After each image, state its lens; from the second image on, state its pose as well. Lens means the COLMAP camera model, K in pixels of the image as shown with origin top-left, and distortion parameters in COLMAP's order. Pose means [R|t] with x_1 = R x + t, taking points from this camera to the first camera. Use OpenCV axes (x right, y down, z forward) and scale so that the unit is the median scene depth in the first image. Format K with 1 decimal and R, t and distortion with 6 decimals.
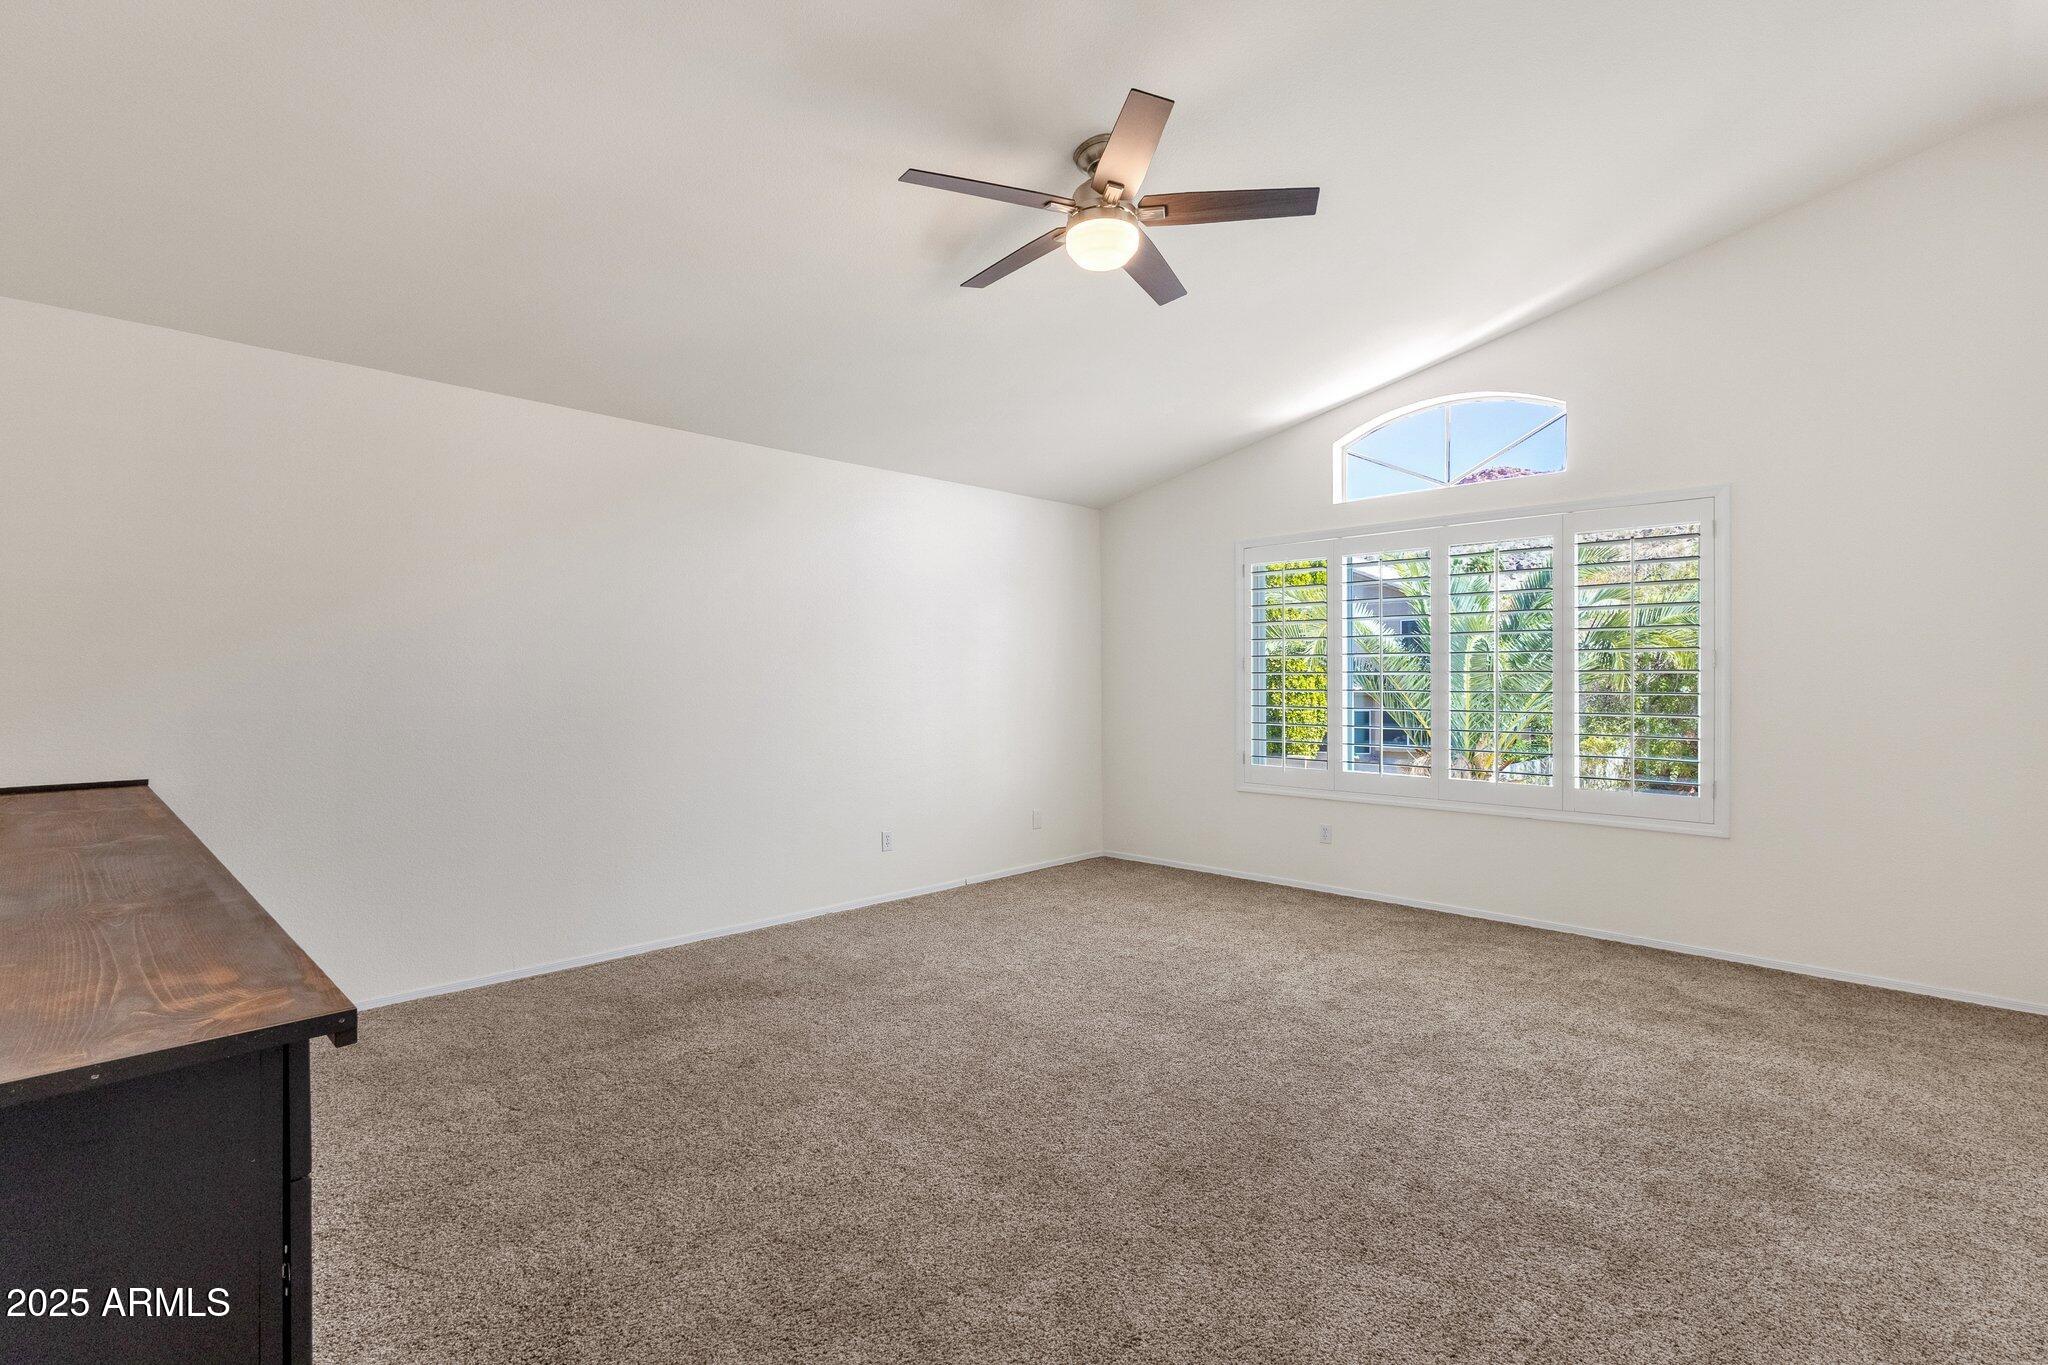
lens RADIAL K [[945.5, 0, 1019.8], [0, 945.5, 680.9], [0, 0, 1]] dist [0.010592, 0.000275]
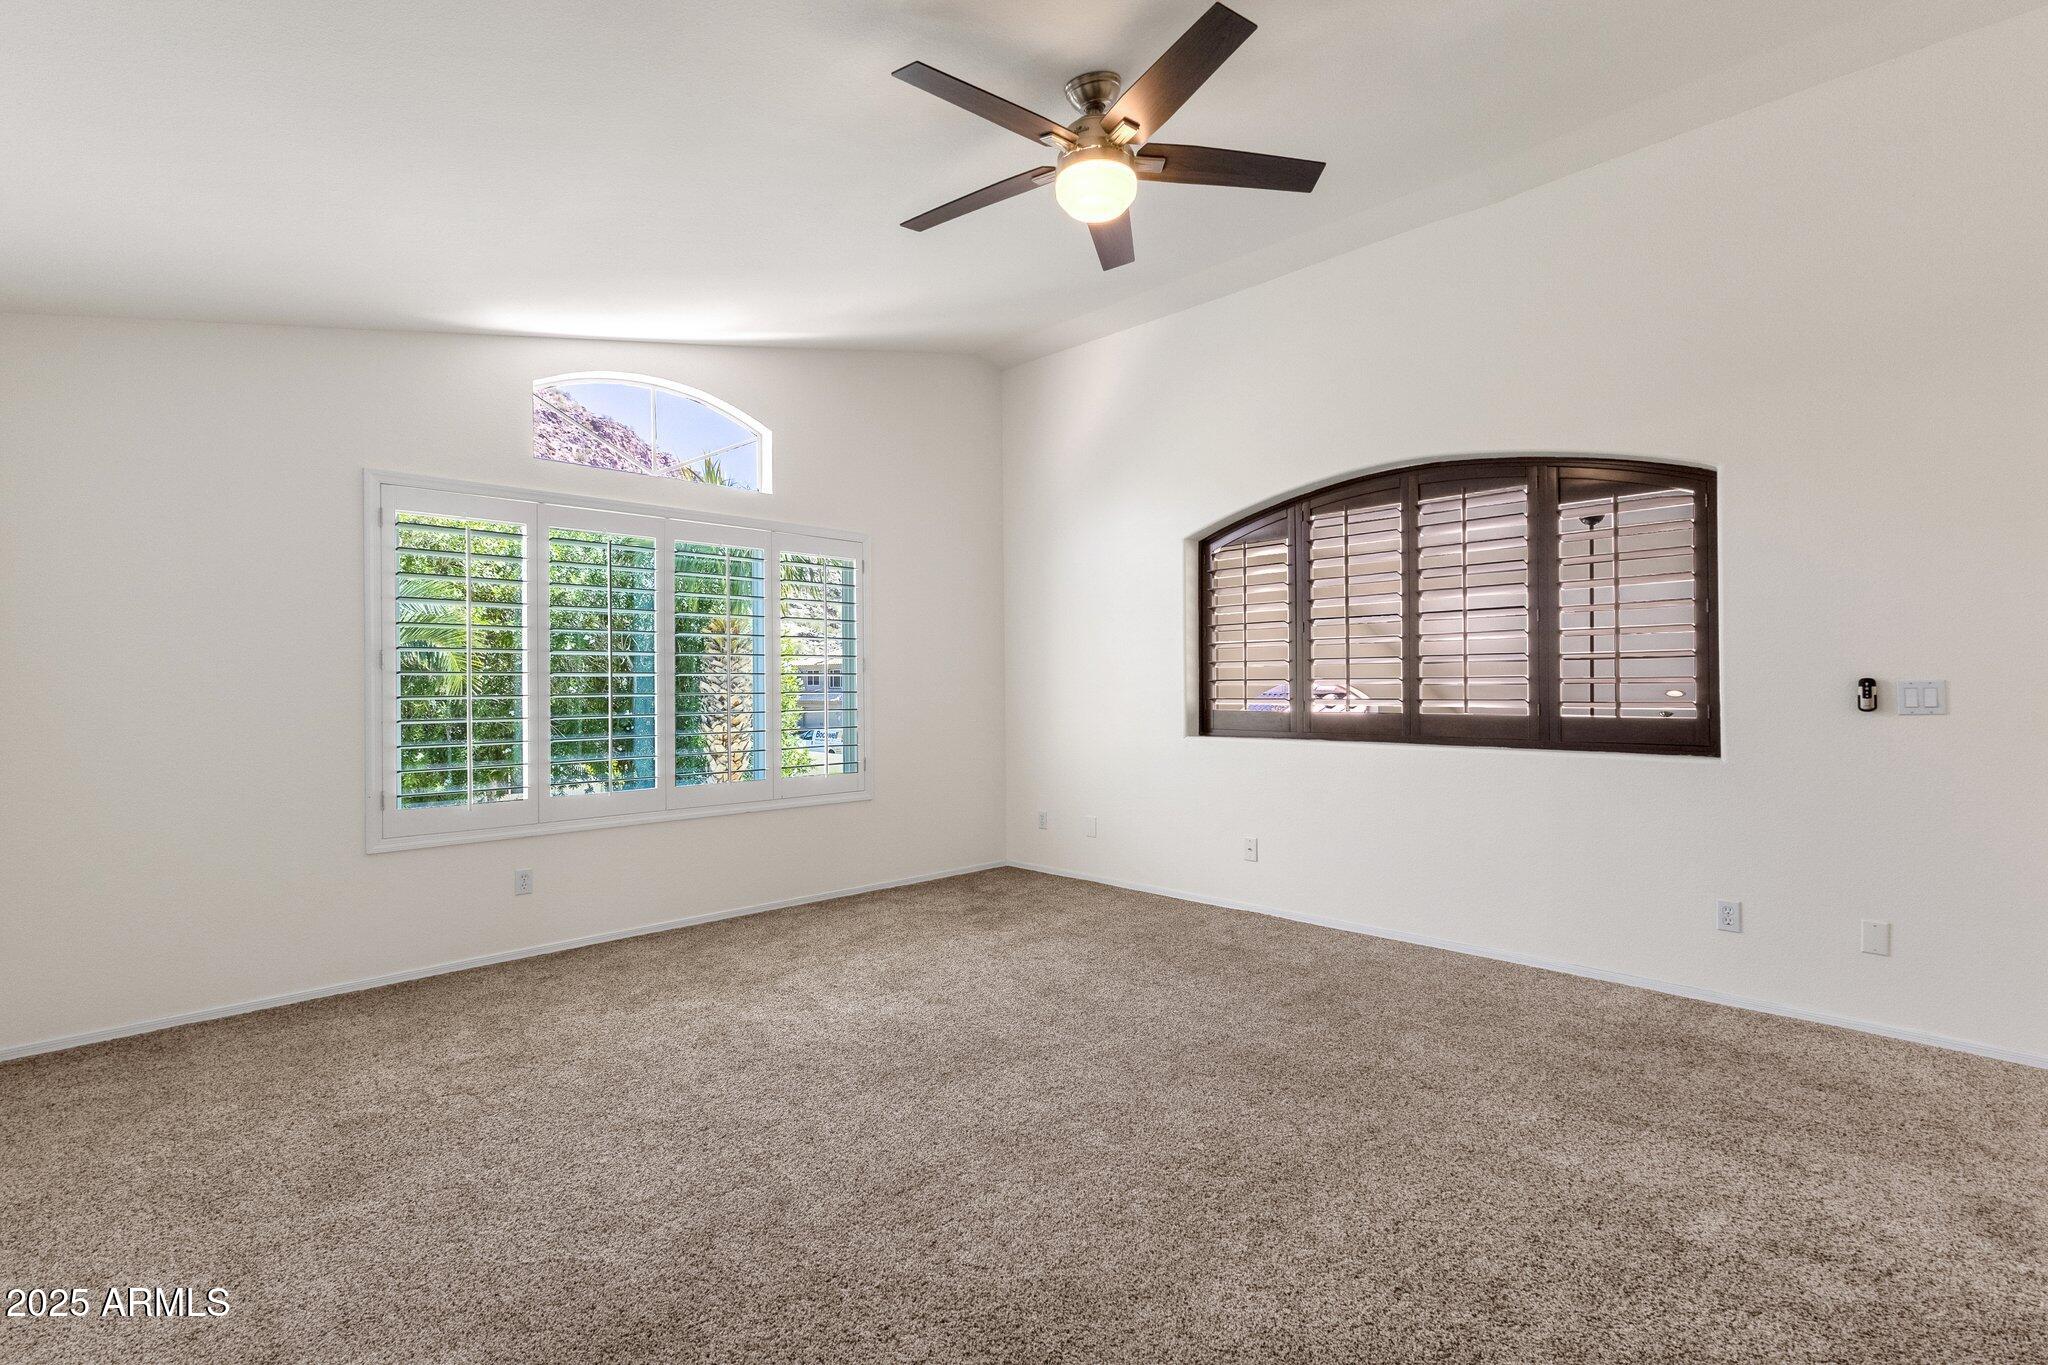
lens RADIAL K [[945.5, 0, 1020.7], [0, 945.5, 685.0], [0, 0, 1]] dist [0.010592, 0.000275]
pose [[0.014404, -0.002382, 0.999893, -0.559059], [0.005449, 0.999982, 0.002304, 0.002256], [-0.999881, 0.005416, 0.014417, 0.735206]]
